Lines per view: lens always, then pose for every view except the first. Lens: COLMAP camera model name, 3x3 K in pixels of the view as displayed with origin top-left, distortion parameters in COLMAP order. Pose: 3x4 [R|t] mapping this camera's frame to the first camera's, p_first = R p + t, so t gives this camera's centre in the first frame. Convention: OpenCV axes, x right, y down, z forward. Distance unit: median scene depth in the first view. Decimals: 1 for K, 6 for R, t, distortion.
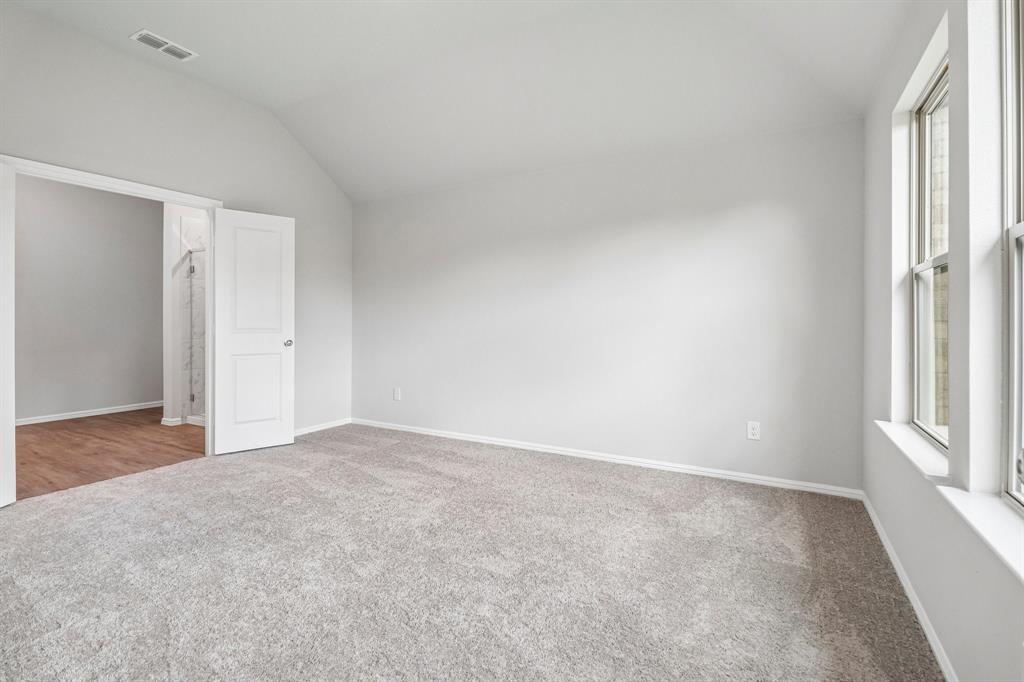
lens RADIAL K [[480.0, 0, 522.7], [0, 480.0, 321.5], [0, 0, 1]] dist [0.008461, -0.008350]
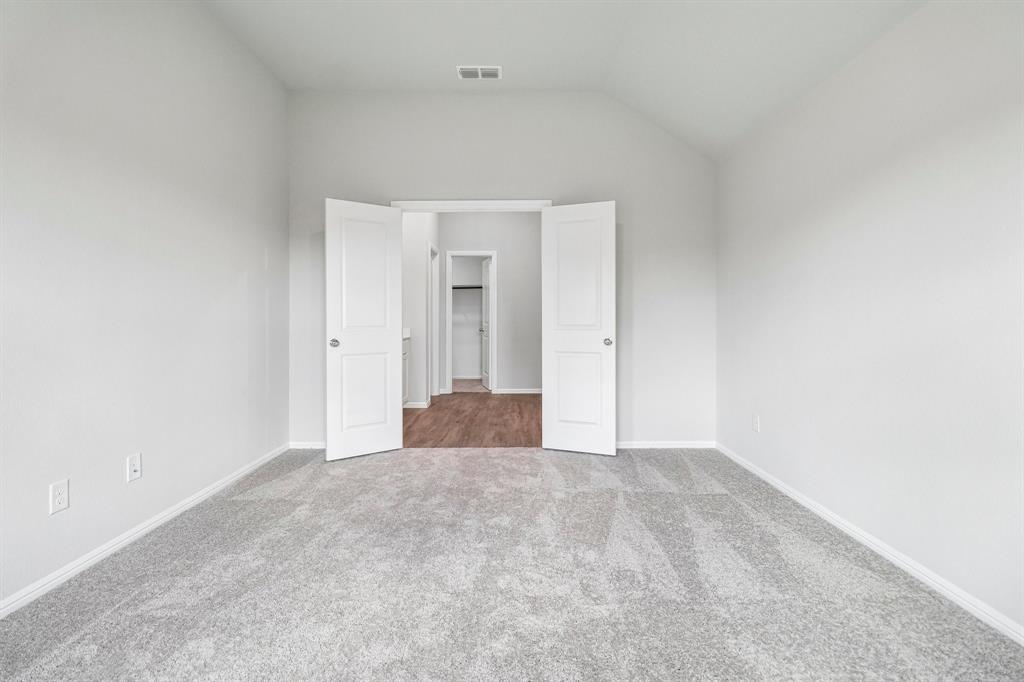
lens RADIAL K [[480.0, 0, 511.0], [0, 480.0, 314.9], [0, 0, 1]] dist [0.008461, -0.008350]
pose [[0.466310, -0.008378, -0.884582, 0.280800], [0.000998, 0.999960, -0.008944, 0.003229], [0.884621, 0.003288, 0.466300, 0.547911]]
